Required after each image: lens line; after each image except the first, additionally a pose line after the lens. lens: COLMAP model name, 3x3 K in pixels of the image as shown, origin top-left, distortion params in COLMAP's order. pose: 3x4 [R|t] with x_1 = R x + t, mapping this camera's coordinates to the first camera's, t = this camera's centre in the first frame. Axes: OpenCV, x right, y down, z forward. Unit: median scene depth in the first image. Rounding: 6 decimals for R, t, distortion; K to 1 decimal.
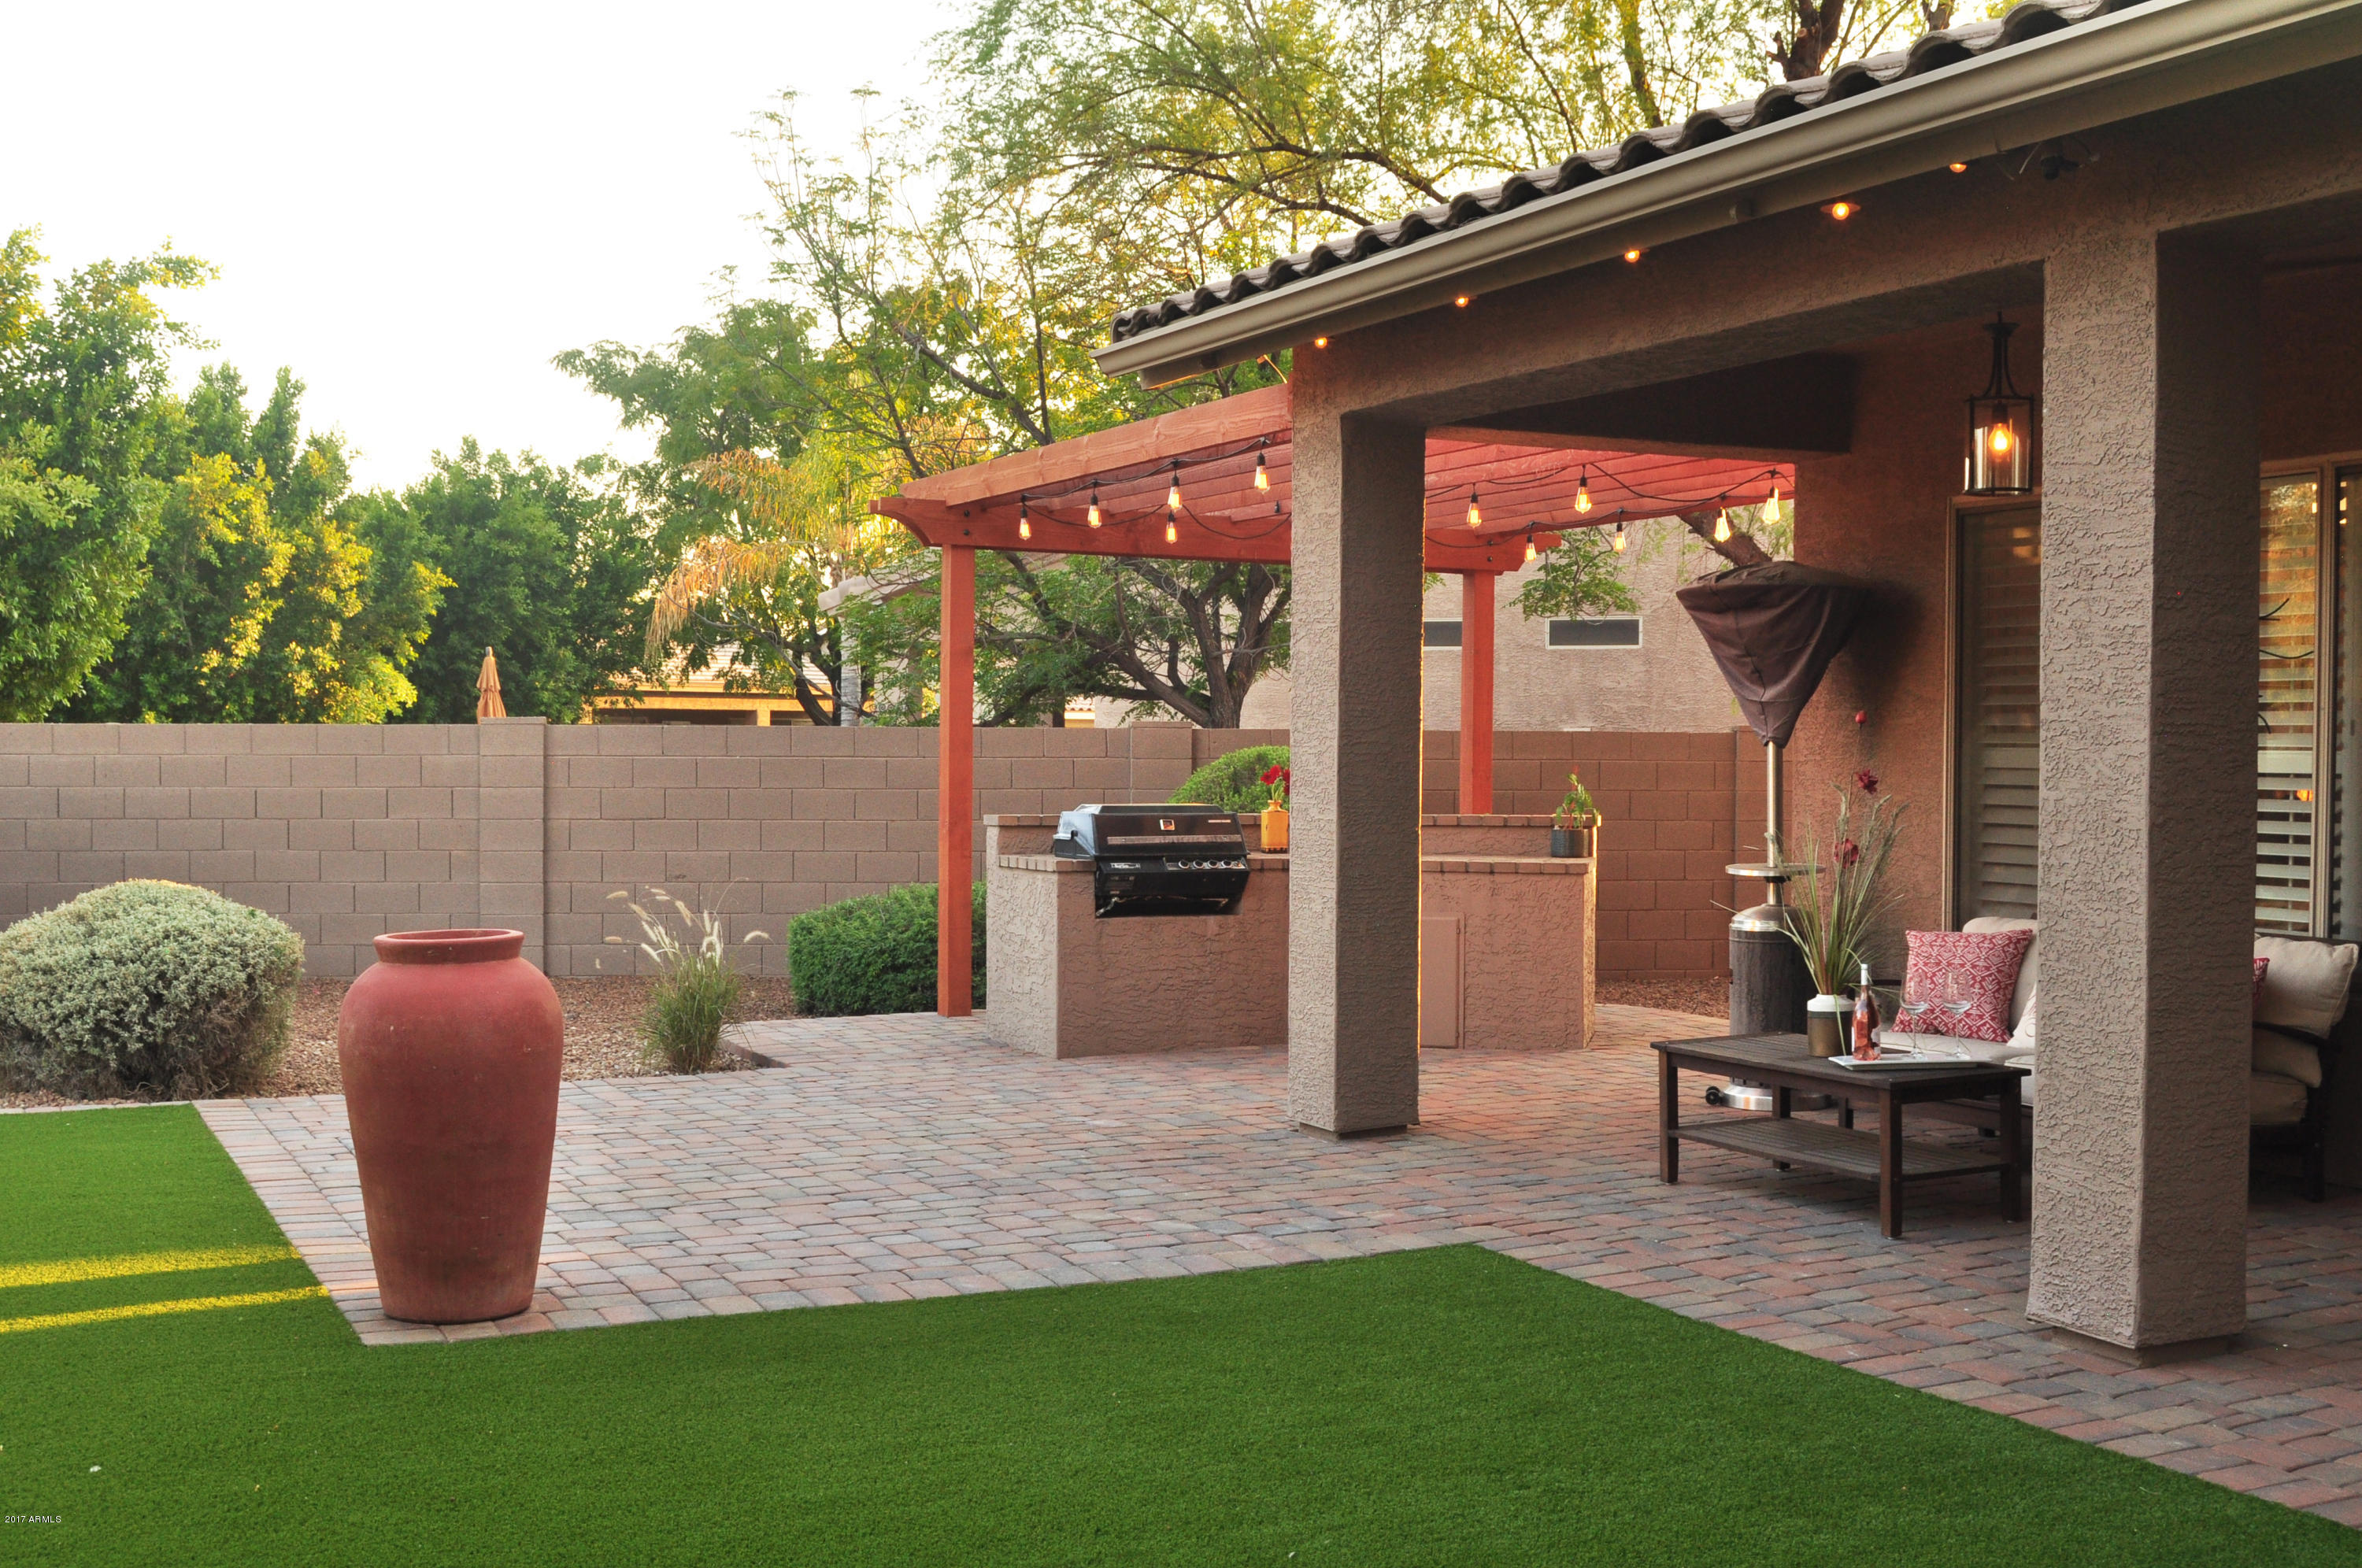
lens RADIAL K [[2627.2, 0, 1183.8], [0, 2627.2, 770.4], [0, 0, 1]] dist [-0.065940, 0.000000]
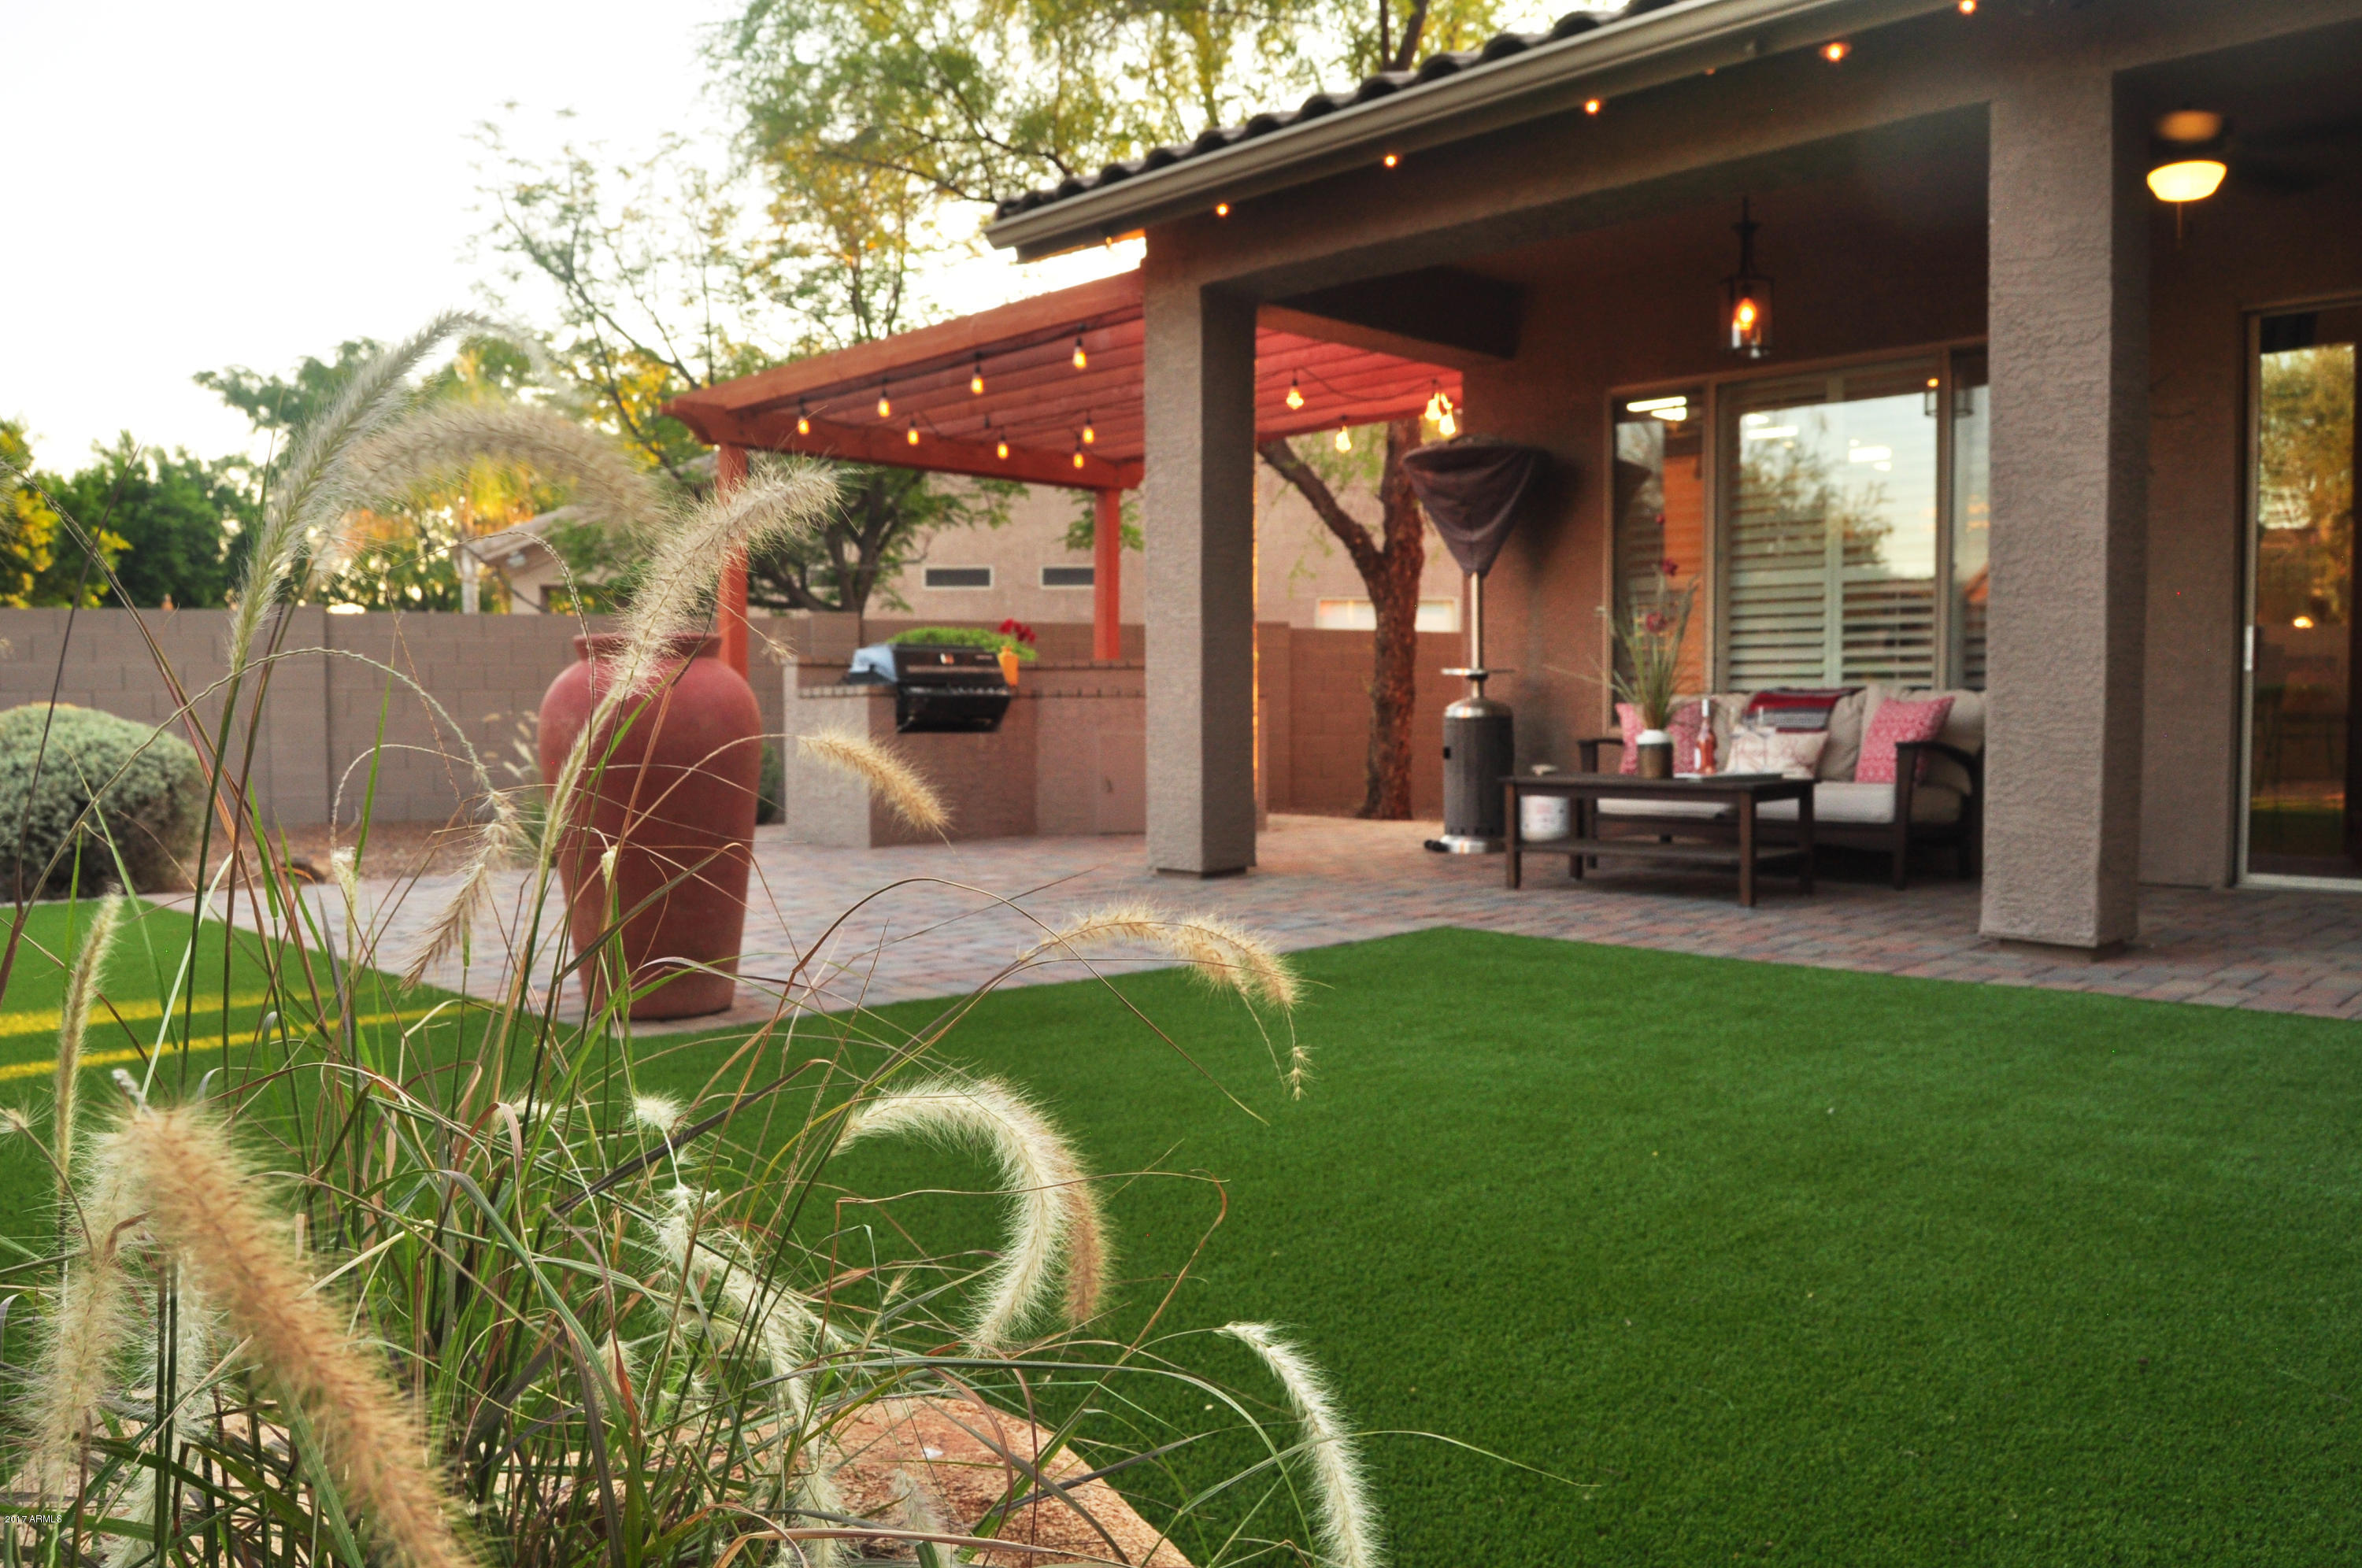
lens RADIAL K [[1789.8, 0, 1178.3], [0, 1789.8, 805.8], [0, 0, 1]] dist [-0.087020, 0.020475]
pose [[0.949768, -0.024748, 0.311974, -0.172436], [0.012386, 0.999060, 0.041543, 0.057890], [-0.312709, -0.035592, 0.949182, 0.167738]]
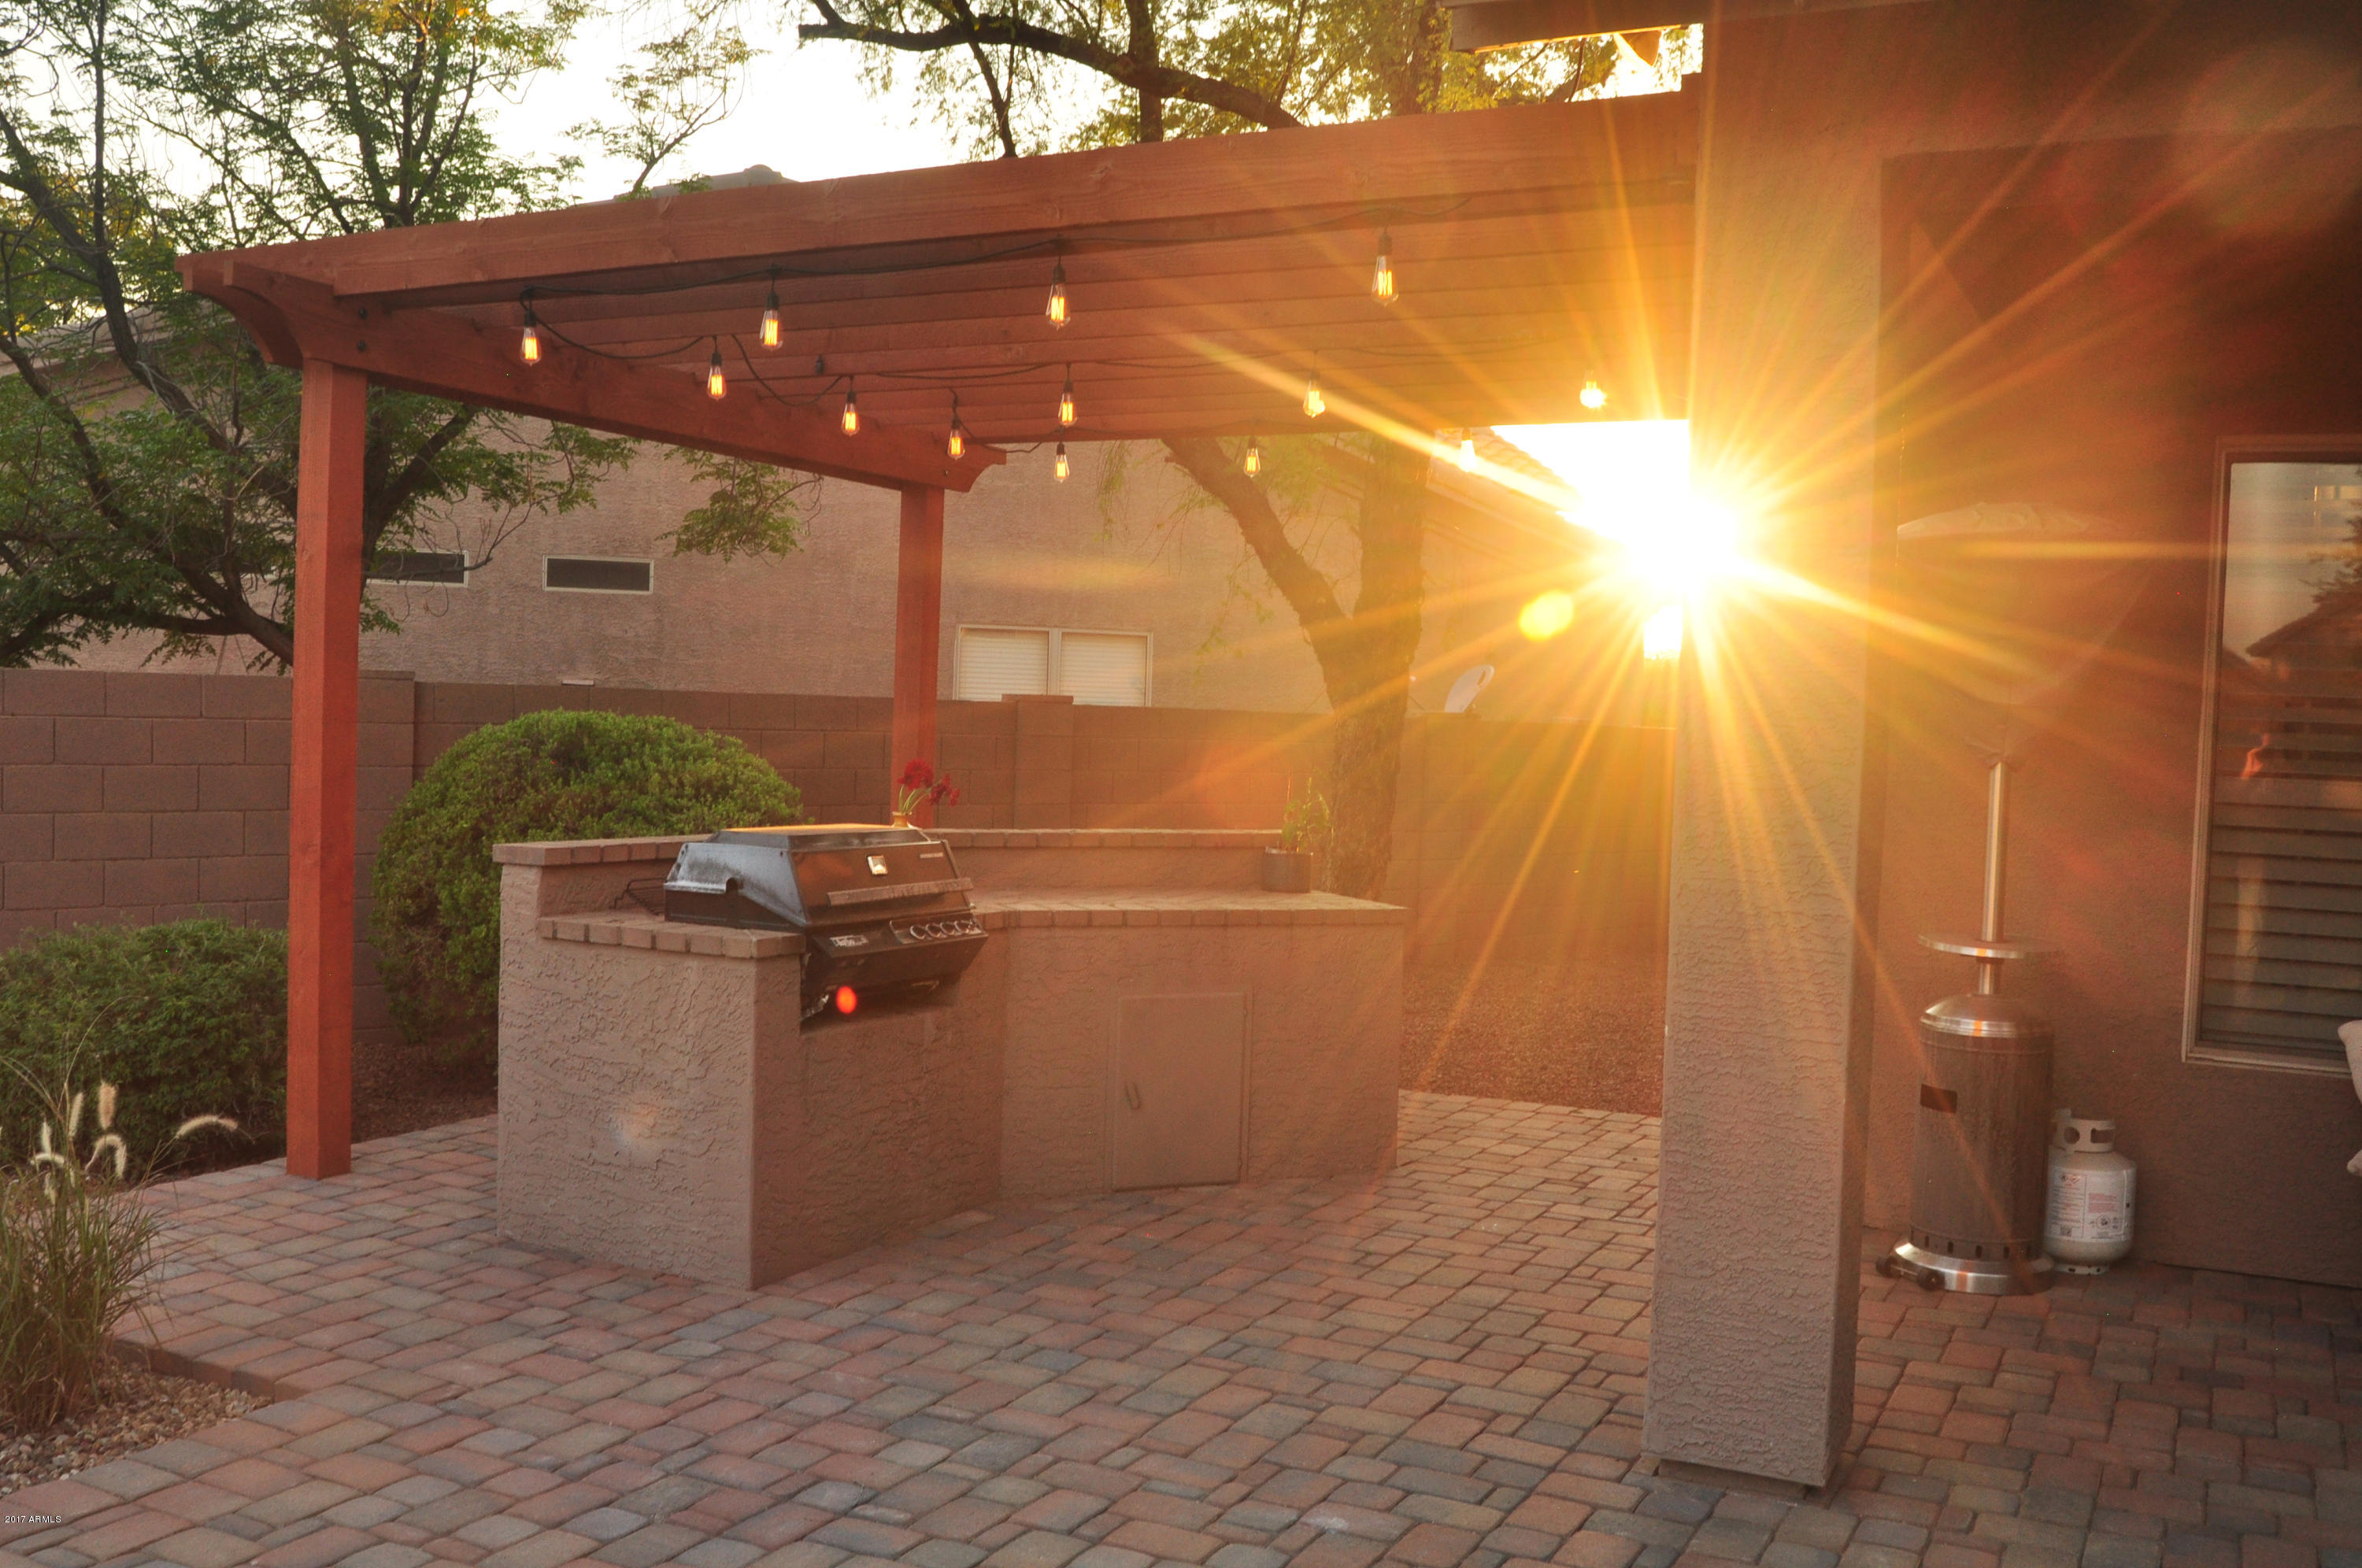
lens RADIAL K [[2120.1, 0, 1116.3], [0, 2120.1, 805.2], [0, 0, 1]] dist [-0.047466, -0.004032]
pose [[0.806956, -0.003918, 0.590598, -0.254067], [-0.024808, 0.998871, 0.040523, -0.014211], [-0.590090, -0.047352, 0.805948, 0.598438]]
